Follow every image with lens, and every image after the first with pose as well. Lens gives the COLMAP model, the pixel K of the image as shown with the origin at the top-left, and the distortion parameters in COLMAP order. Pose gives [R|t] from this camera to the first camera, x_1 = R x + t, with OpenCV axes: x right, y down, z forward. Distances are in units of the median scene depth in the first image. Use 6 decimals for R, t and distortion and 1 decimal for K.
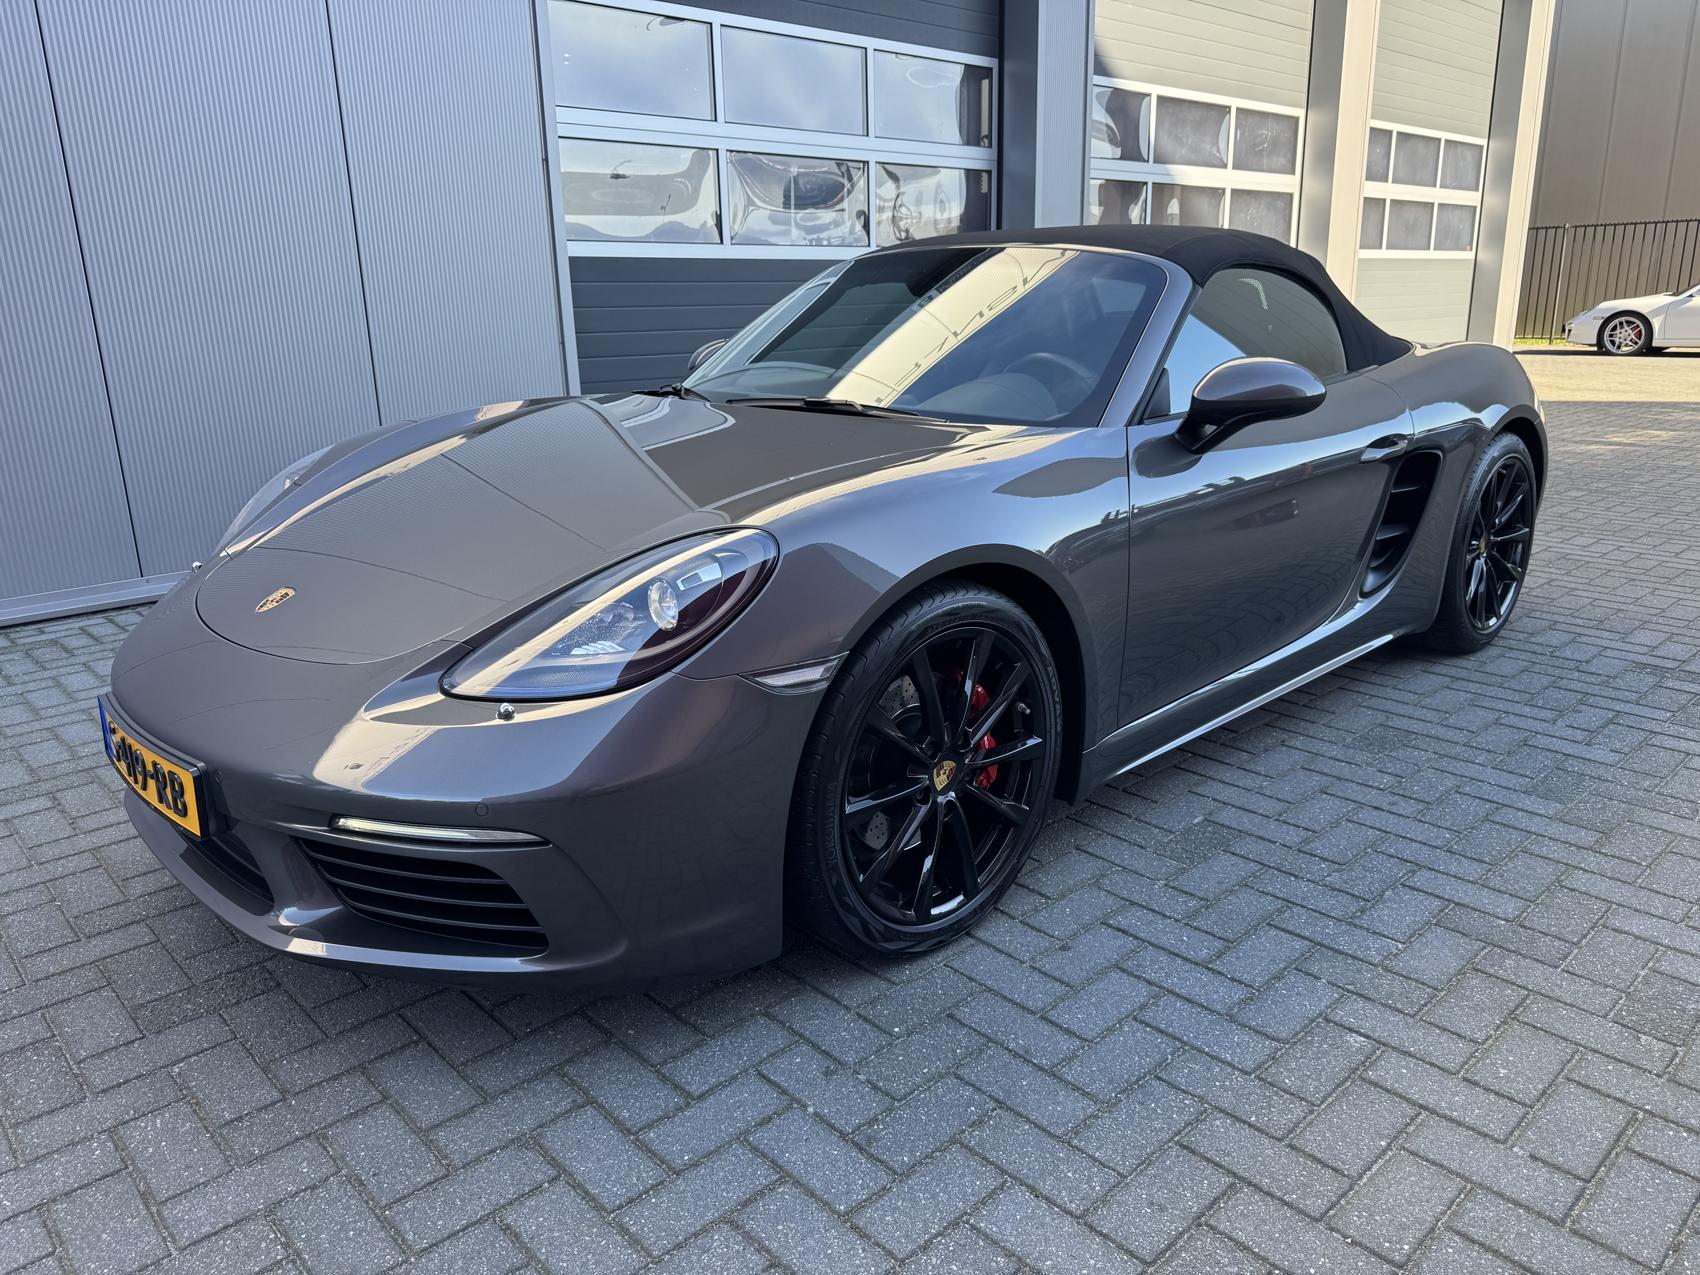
lens RADIAL K [[1214.5, 0, 850.0], [0, 1214.5, 637.5], [0, 0, 1]] dist [0.000066, -0.001532]
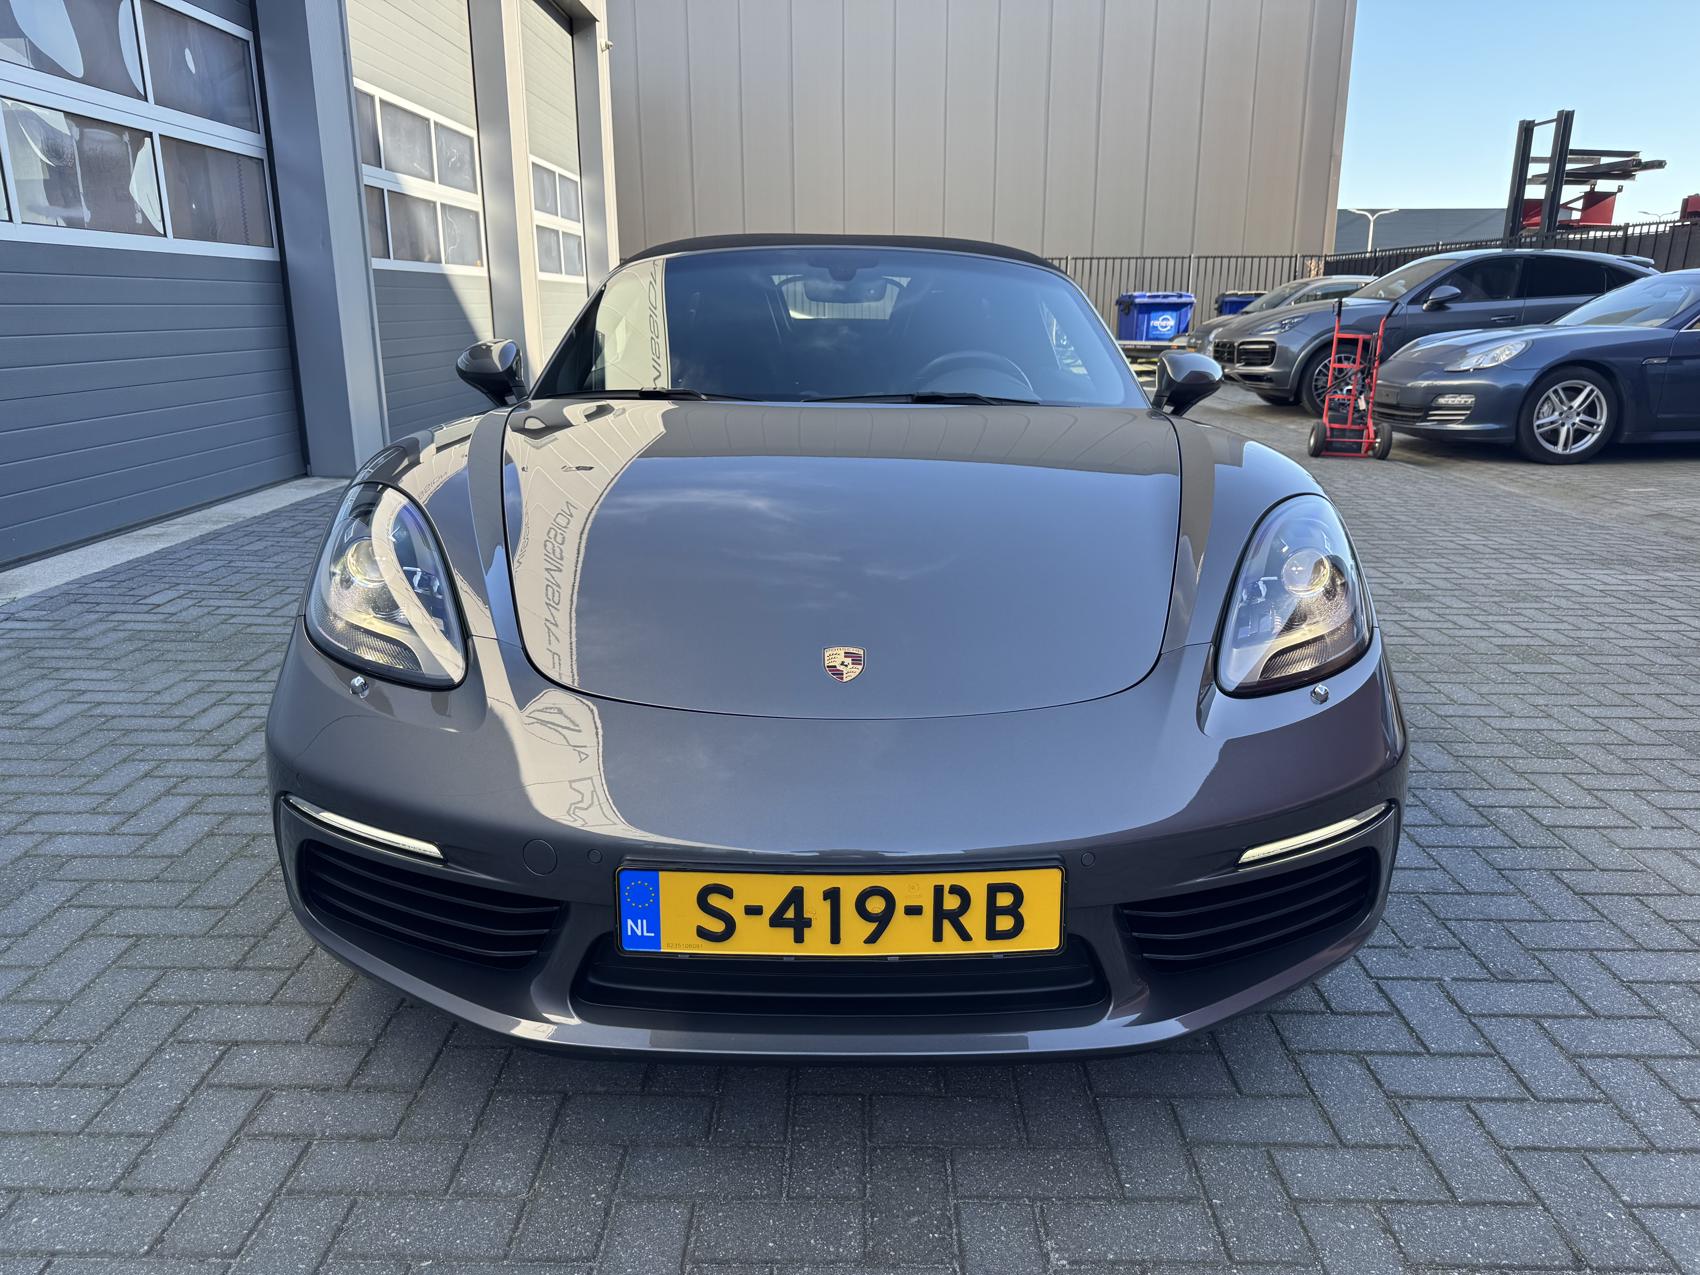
lens RADIAL K [[1214.5, 0, 850.0], [0, 1214.5, 637.5], [0, 0, 1]] dist [0.000066, -0.001532]
pose [[0.684337, -0.170428, 0.708969, -1.109176], [0.182513, 0.981387, 0.059742, -0.100483], [-0.705955, 0.088512, 0.702705, 0.513452]]
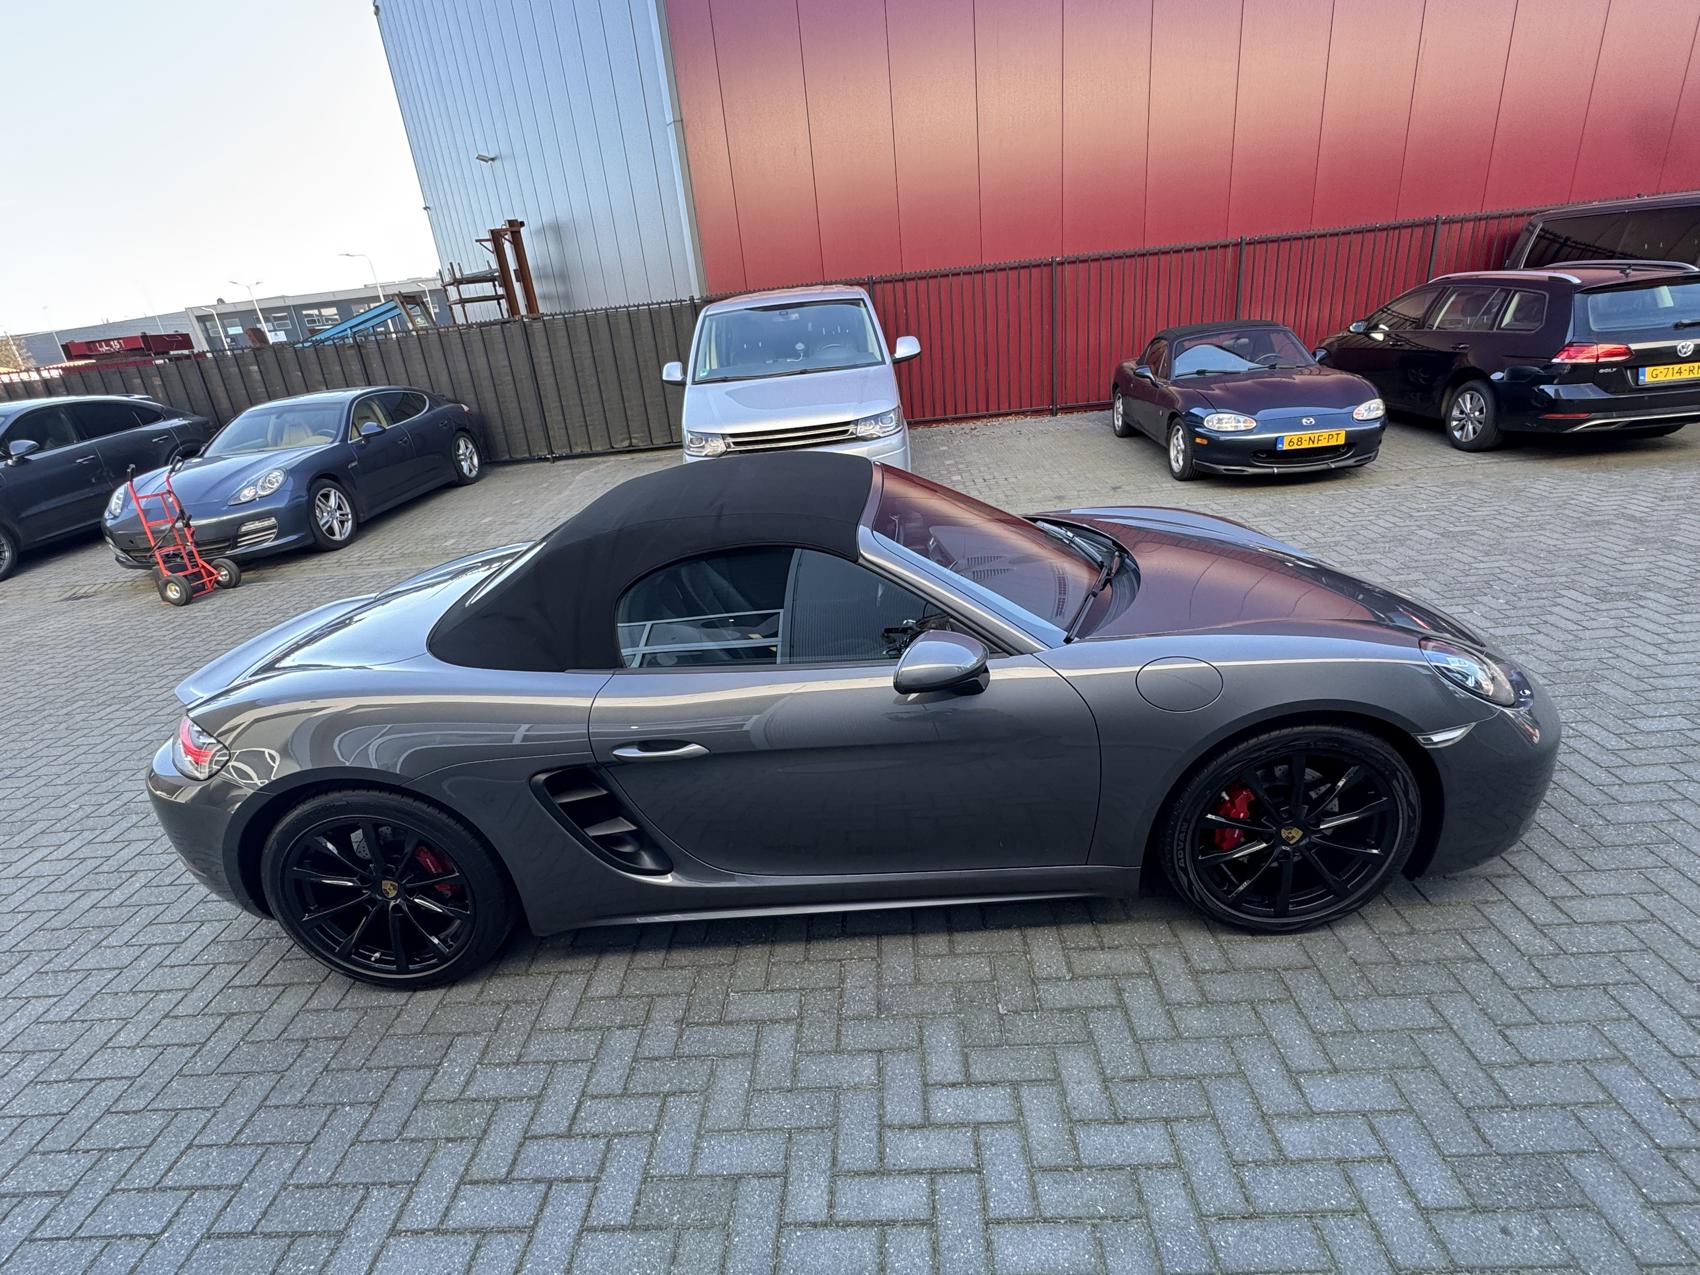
lens RADIAL K [[836.8, 0, 850.0], [0, 836.8, 637.5], [0, 0, 1]] dist [-0.001794, -0.000468]
pose [[-0.706649, -0.180644, 0.684116, -0.857532], [0.297508, 0.801383, 0.518916, -1.092929], [-0.641978, 0.570221, -0.512554, 2.615110]]
